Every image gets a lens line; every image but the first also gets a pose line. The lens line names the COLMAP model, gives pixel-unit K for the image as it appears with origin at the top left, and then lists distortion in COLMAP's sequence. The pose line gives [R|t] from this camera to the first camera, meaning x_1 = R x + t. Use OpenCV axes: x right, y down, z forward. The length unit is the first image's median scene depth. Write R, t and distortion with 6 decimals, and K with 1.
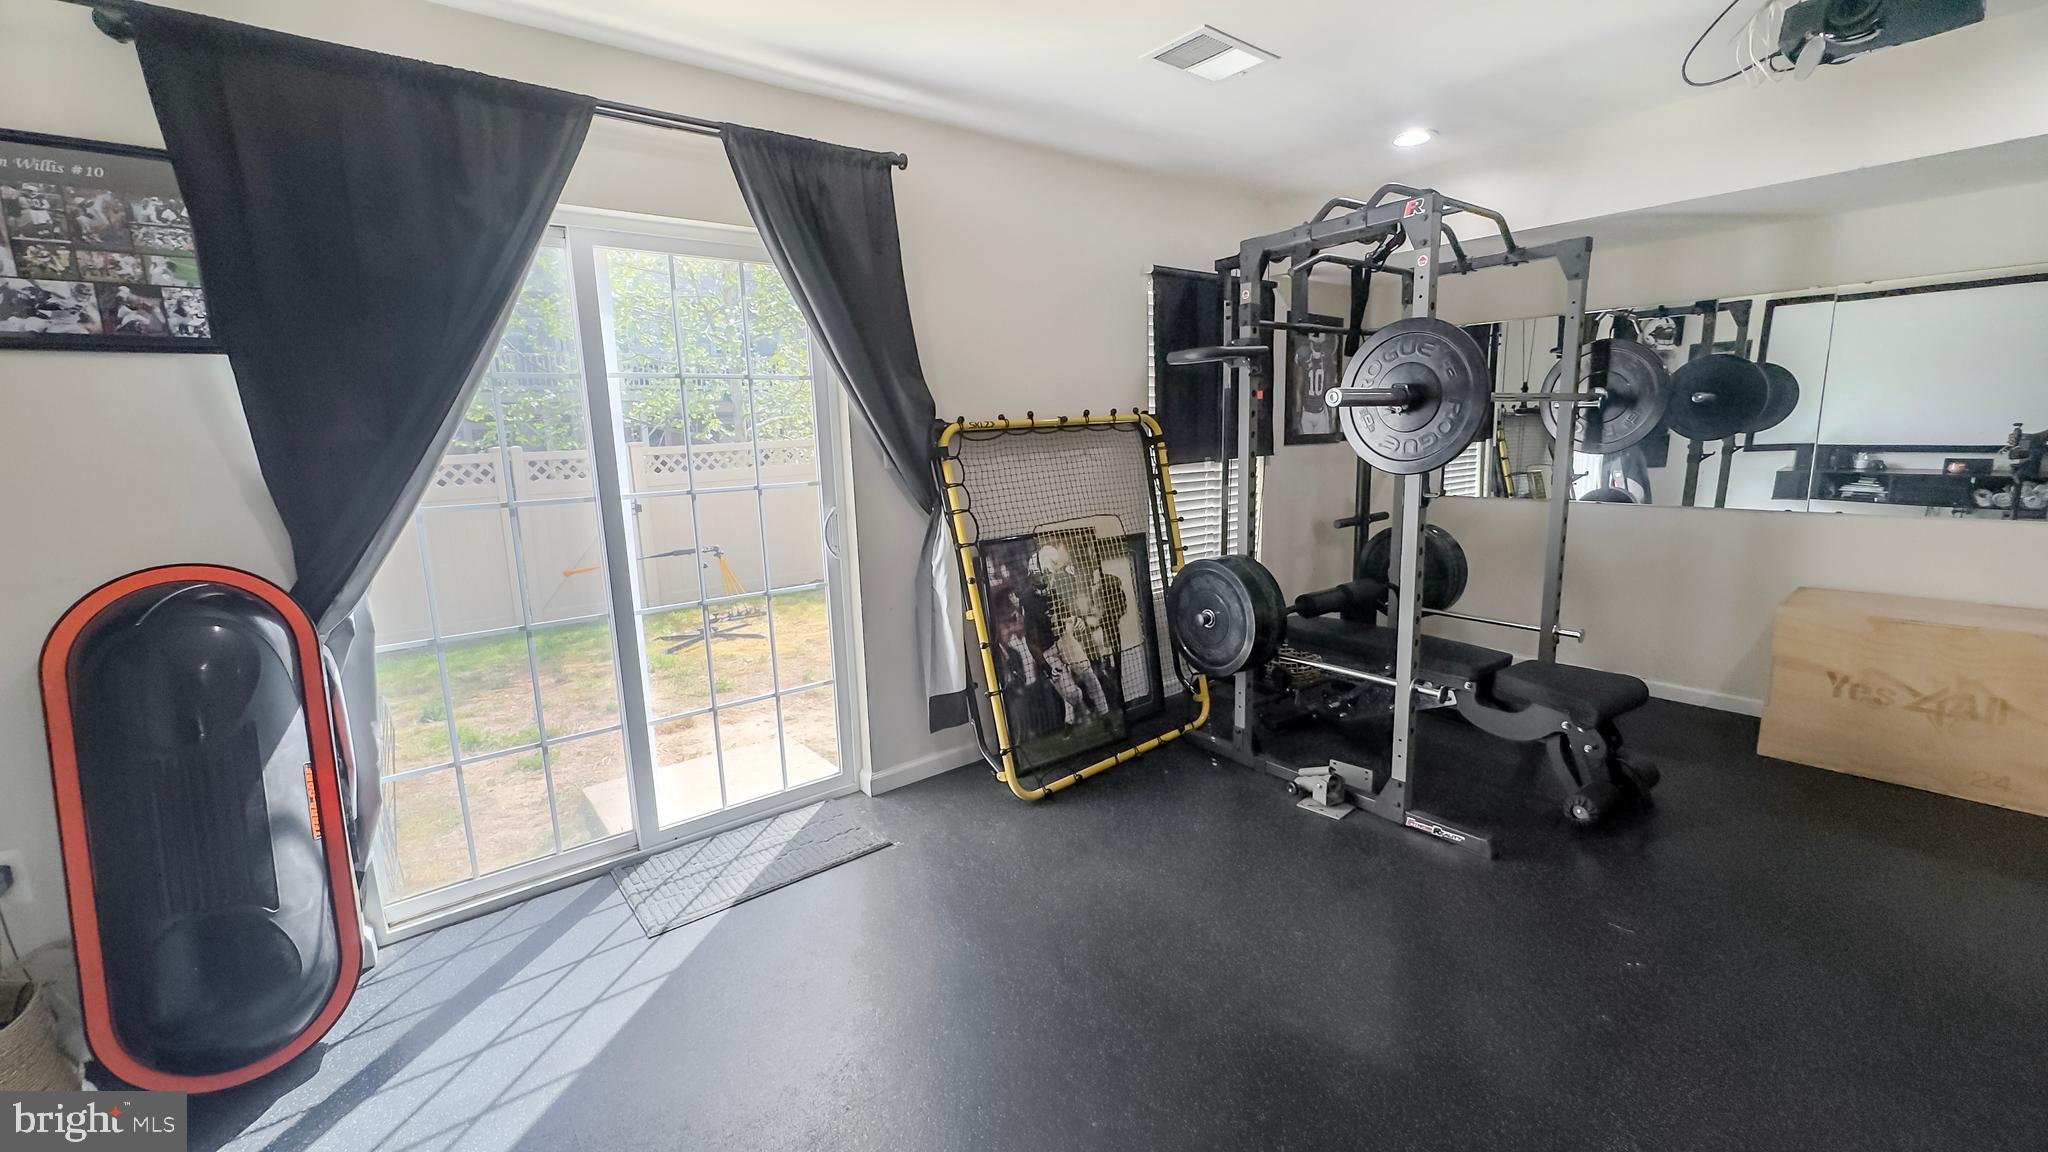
lens RADIAL K [[845.2, 0, 1028.2], [0, 845.2, 576.6], [0, 0, 1]] dist [0.001889, 0.001774]
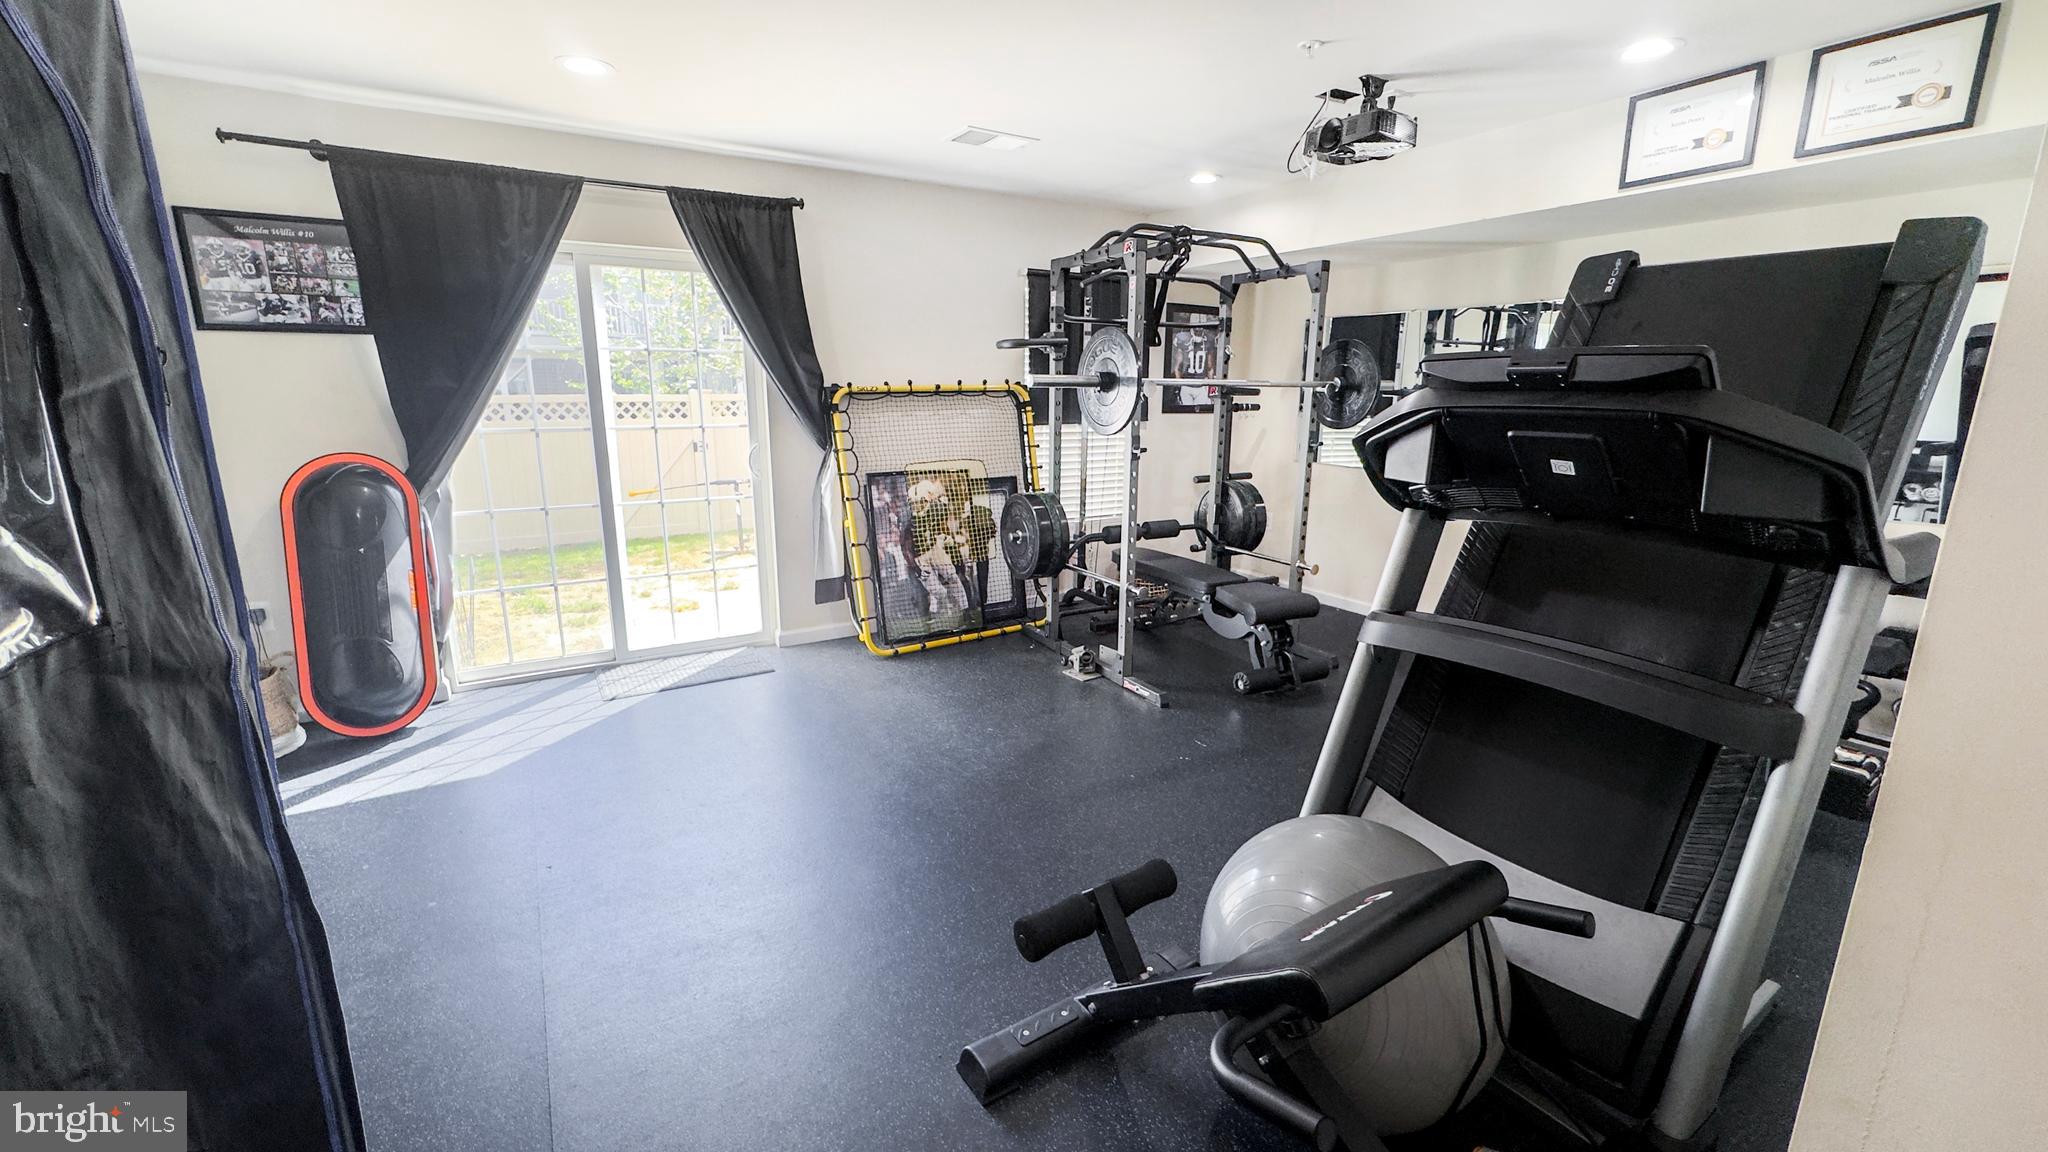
lens RADIAL K [[845.2, 0, 1020.7], [0, 845.2, 579.2], [0, 0, 1]] dist [0.001889, 0.001774]
pose [[0.990151, 0.064951, -0.124027, 0.432919], [-0.058580, 0.996802, 0.054347, 0.047604], [0.127161, -0.046547, 0.990789, -0.404027]]
